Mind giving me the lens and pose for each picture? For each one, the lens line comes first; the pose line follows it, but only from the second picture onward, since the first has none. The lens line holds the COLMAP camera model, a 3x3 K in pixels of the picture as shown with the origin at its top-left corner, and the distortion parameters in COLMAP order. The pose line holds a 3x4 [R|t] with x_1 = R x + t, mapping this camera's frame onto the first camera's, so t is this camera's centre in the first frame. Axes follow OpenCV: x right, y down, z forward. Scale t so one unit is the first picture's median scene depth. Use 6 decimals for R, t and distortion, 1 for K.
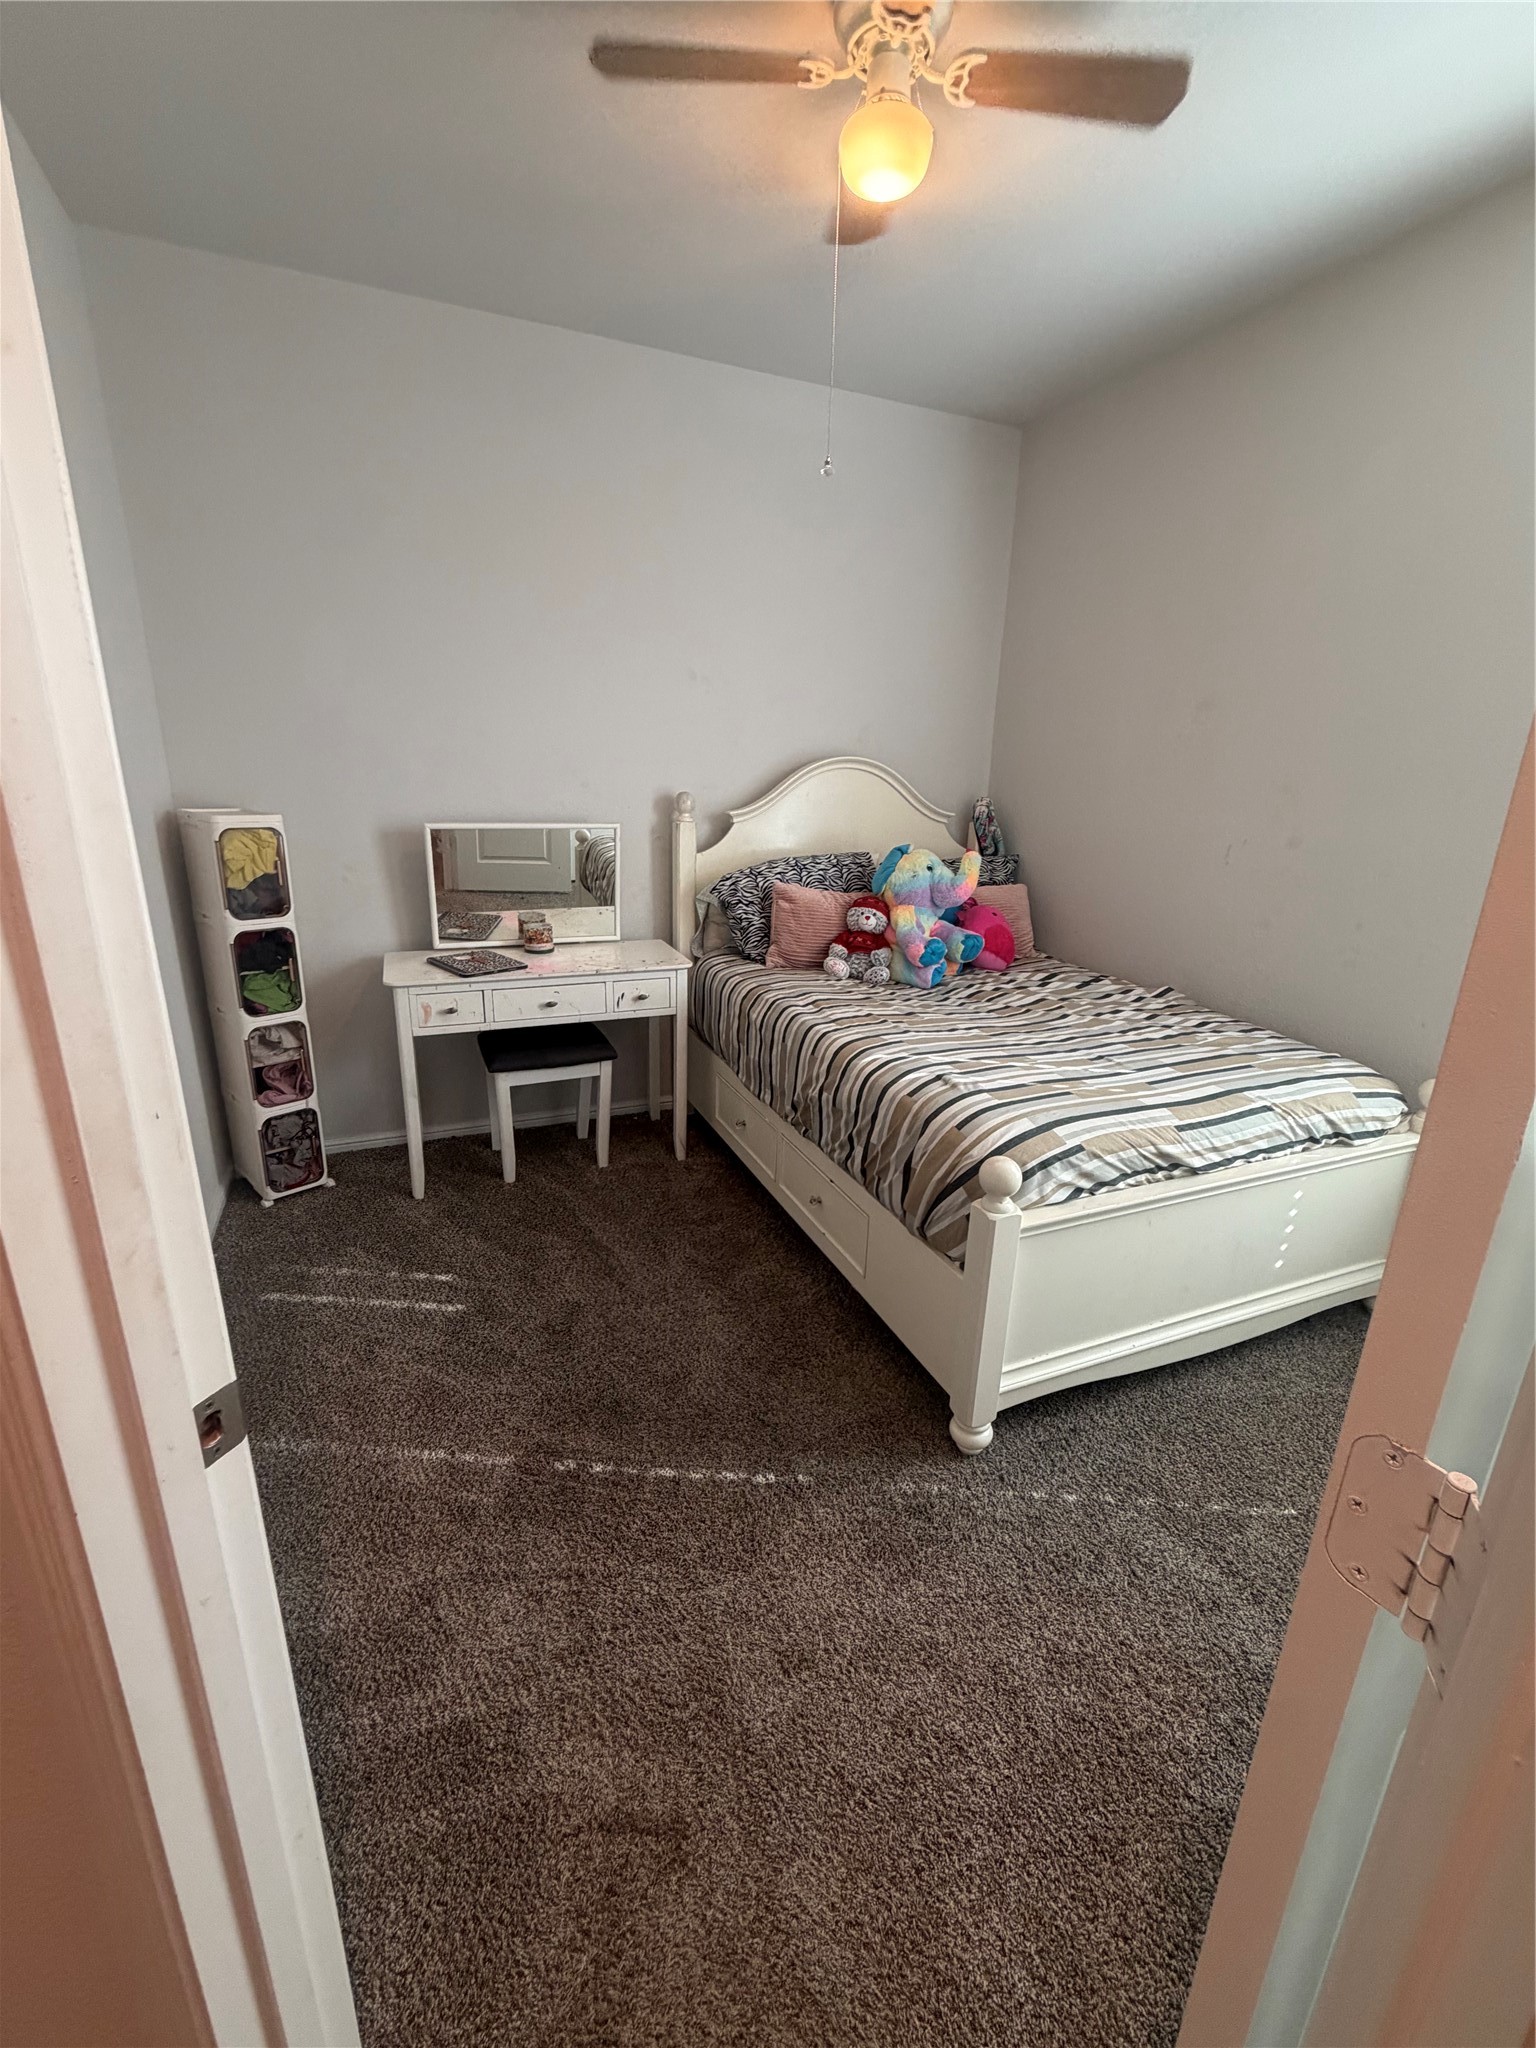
lens RADIAL K [[871.0, 0, 761.6], [0, 871.0, 1032.3], [0, 0, 1]] dist [-0.000088, 0.000184]
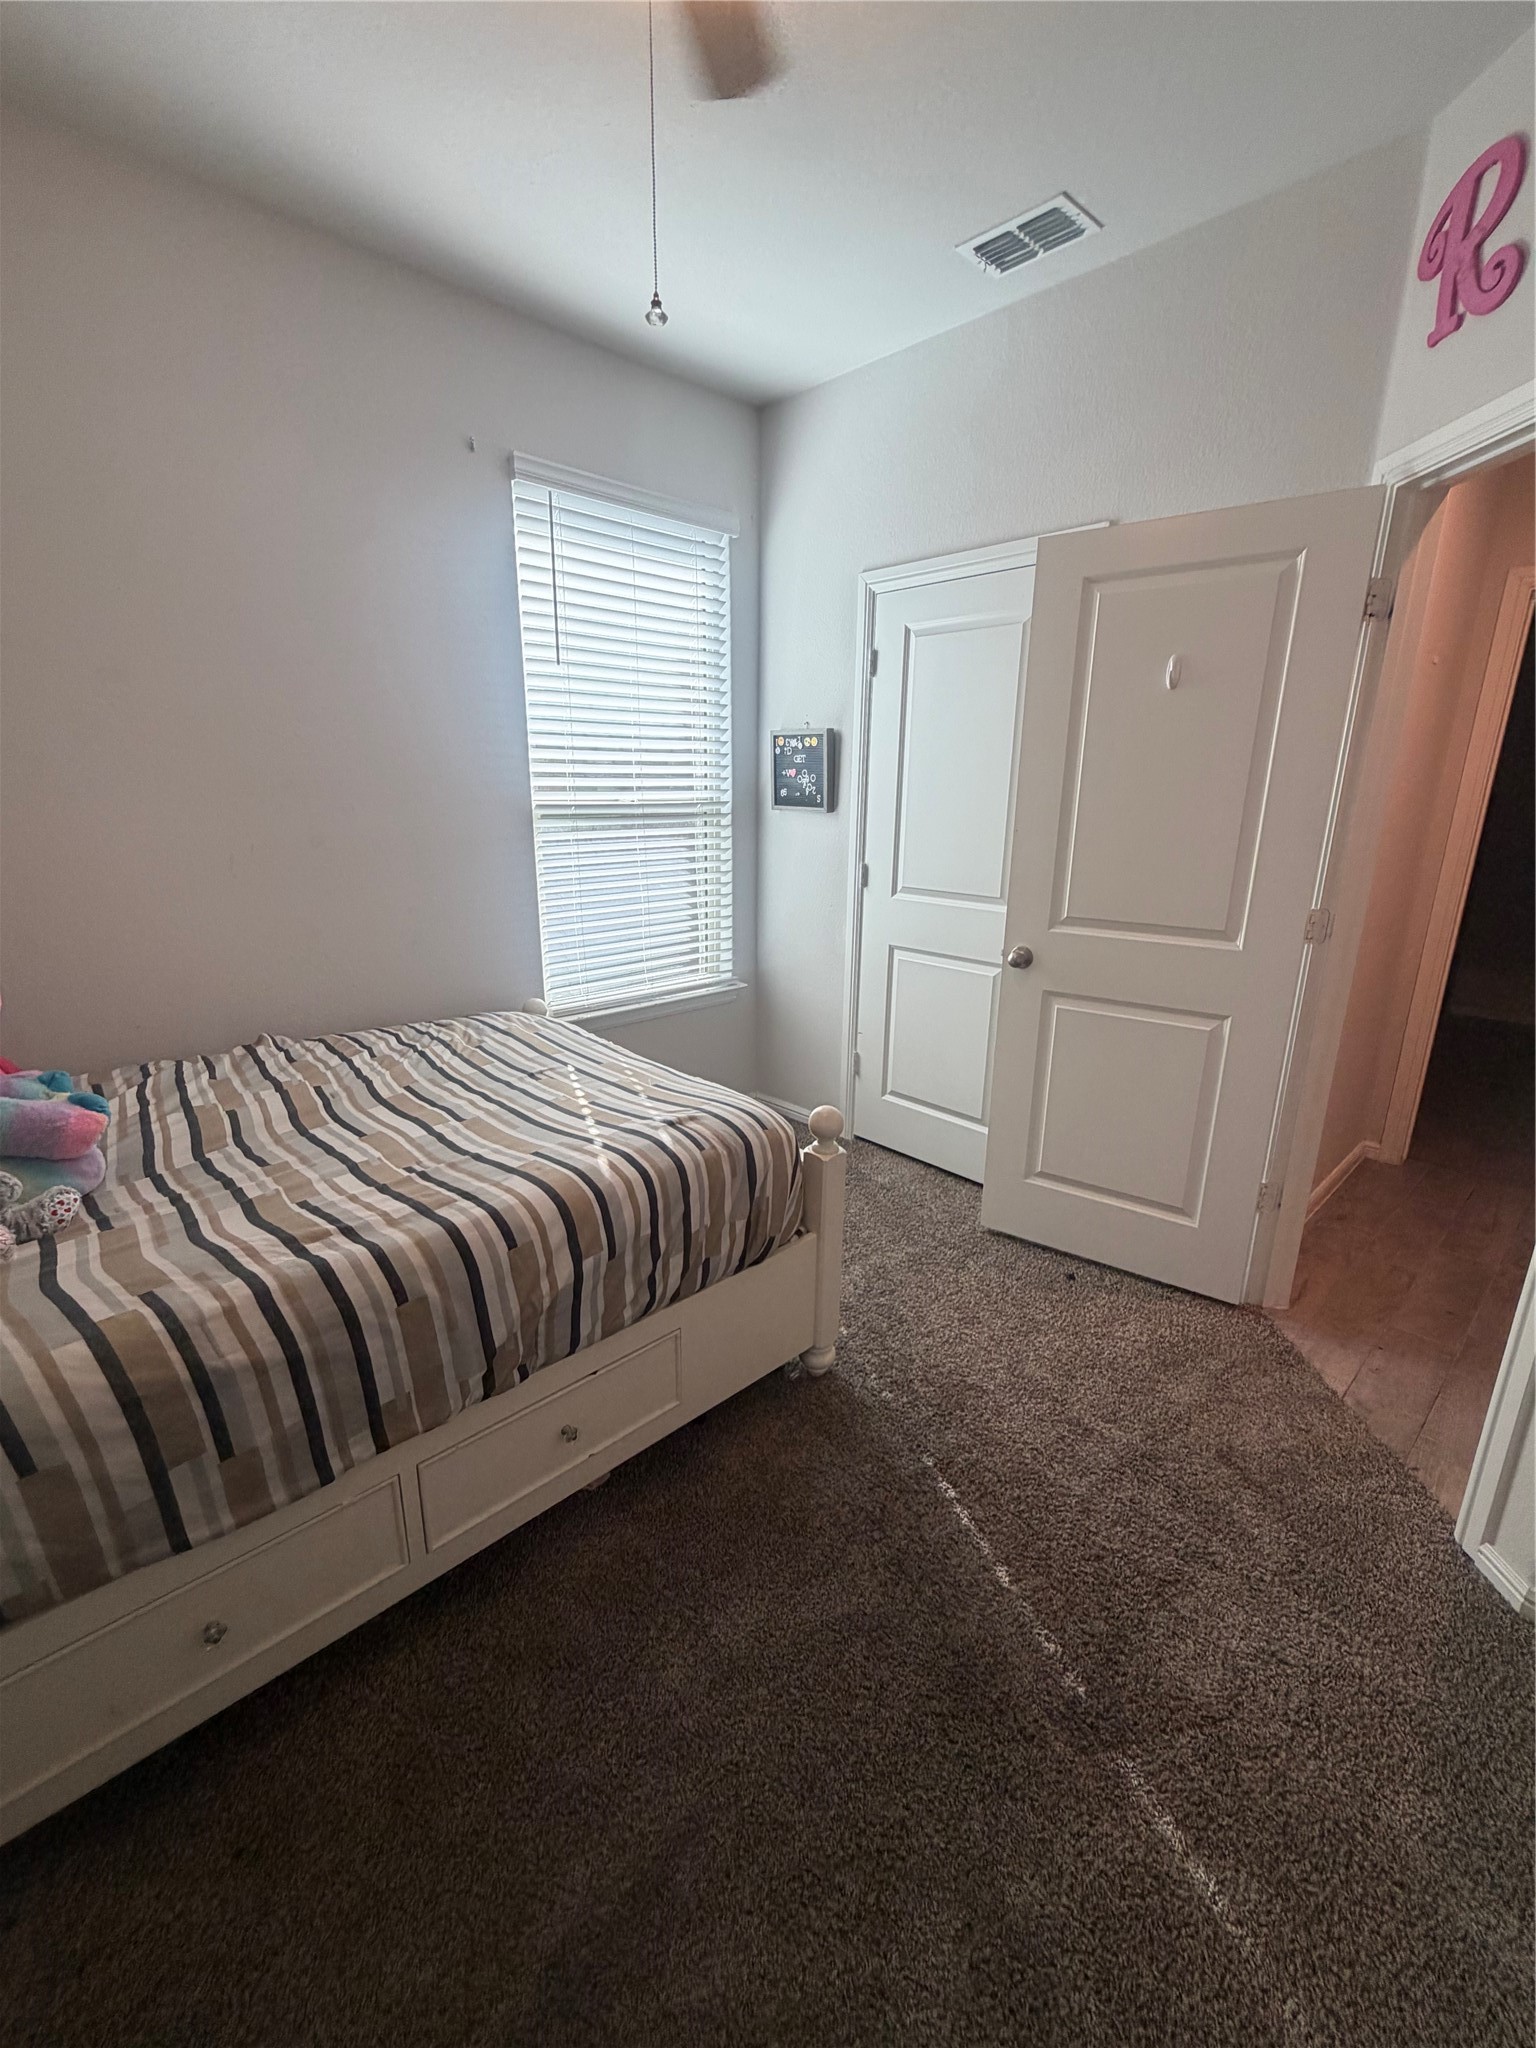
lens RADIAL K [[871.0, 0, 761.0], [0, 871.0, 1016.2], [0, 0, 1]] dist [-0.000088, 0.000184]
pose [[-0.350743, -0.268576, 0.897132, -0.548932], [0.263400, 0.891023, 0.369726, -0.323571], [-0.898665, 0.365984, -0.241777, 1.014409]]
